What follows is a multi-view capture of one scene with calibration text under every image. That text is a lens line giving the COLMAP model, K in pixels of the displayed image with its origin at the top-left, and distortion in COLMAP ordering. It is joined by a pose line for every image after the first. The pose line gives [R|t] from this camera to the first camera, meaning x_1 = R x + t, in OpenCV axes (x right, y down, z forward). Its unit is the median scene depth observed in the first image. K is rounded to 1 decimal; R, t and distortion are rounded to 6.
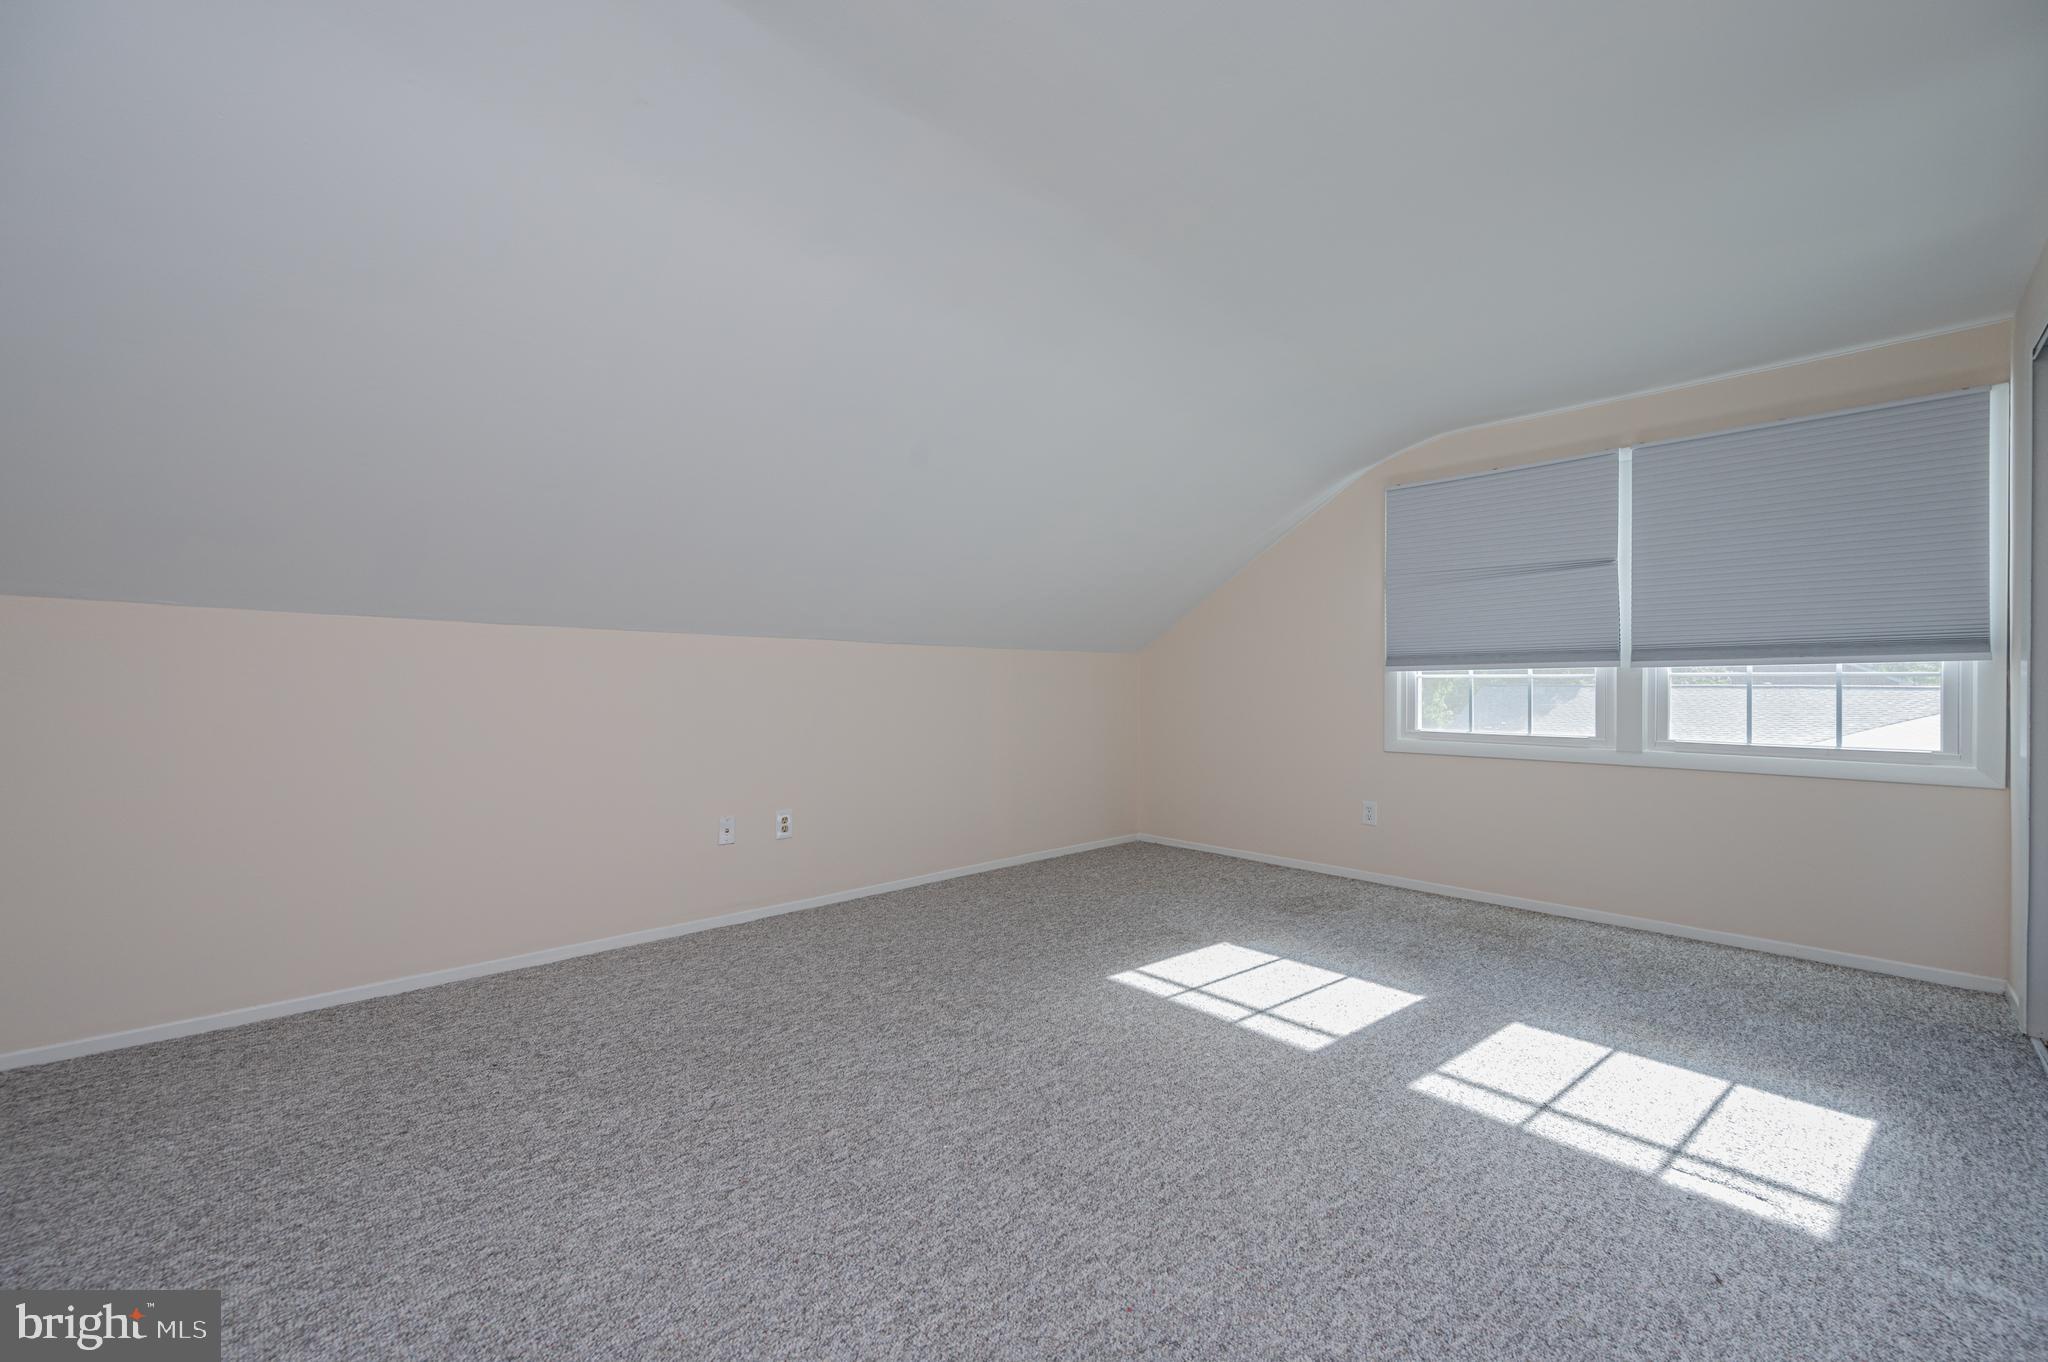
lens RADIAL K [[806.7, 0, 1031.6], [0, 806.7, 684.8], [0, 0, 1]] dist [0.000129, 0.000308]
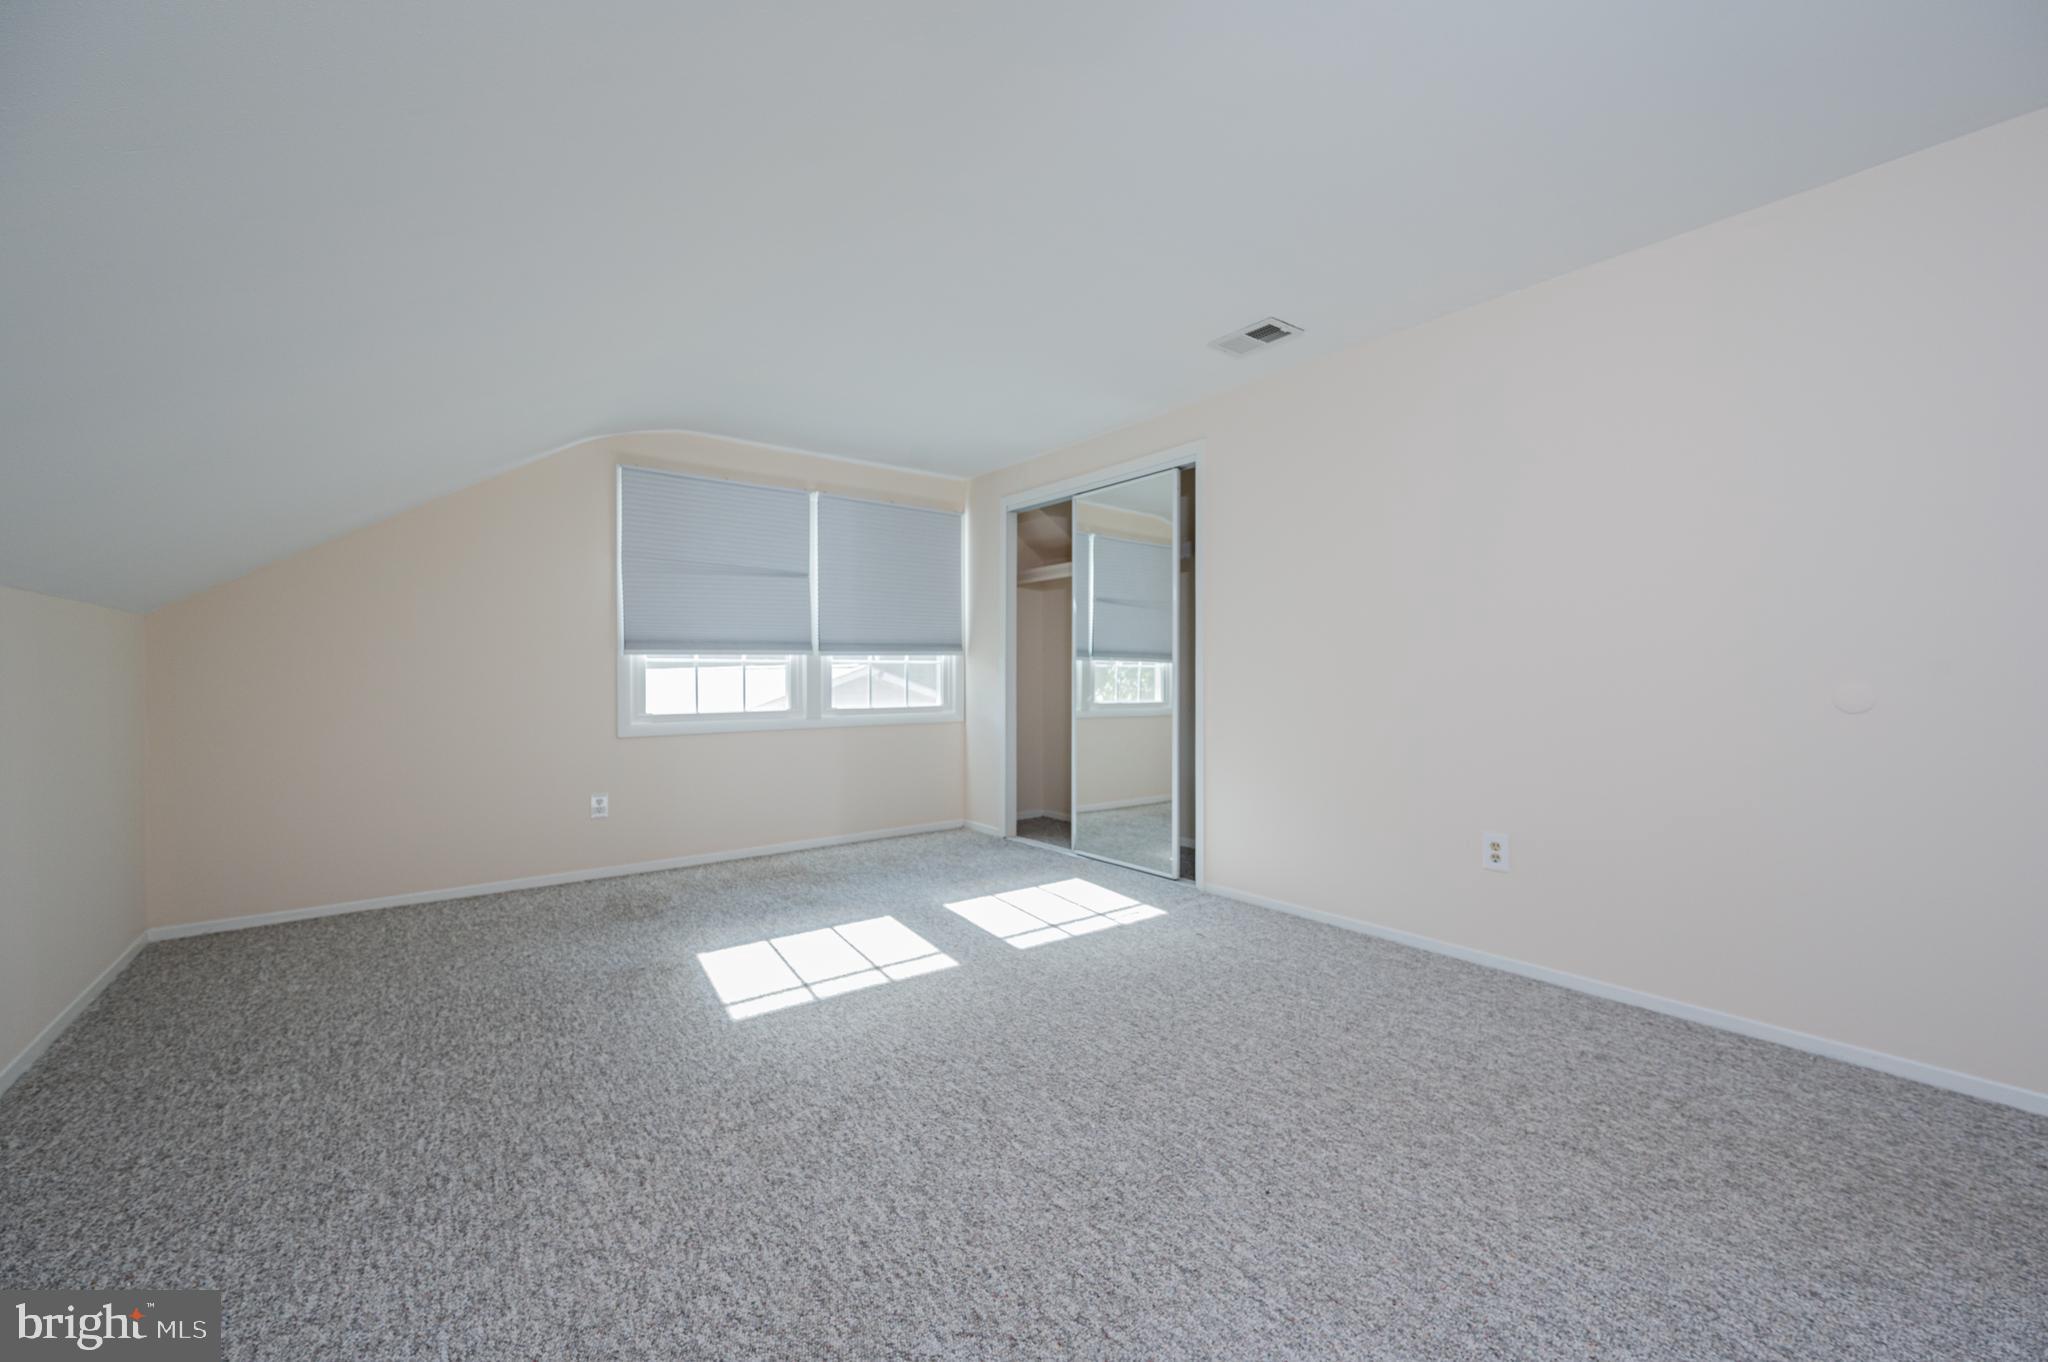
lens RADIAL K [[806.7, 0, 1029.2], [0, 806.7, 680.0], [0, 0, 1]] dist [0.000129, 0.000308]
pose [[0.104942, -0.014239, 0.994376, -0.663017], [-0.001082, 0.999895, 0.014432, -0.000322], [-0.994478, -0.002591, 0.104915, 0.582987]]
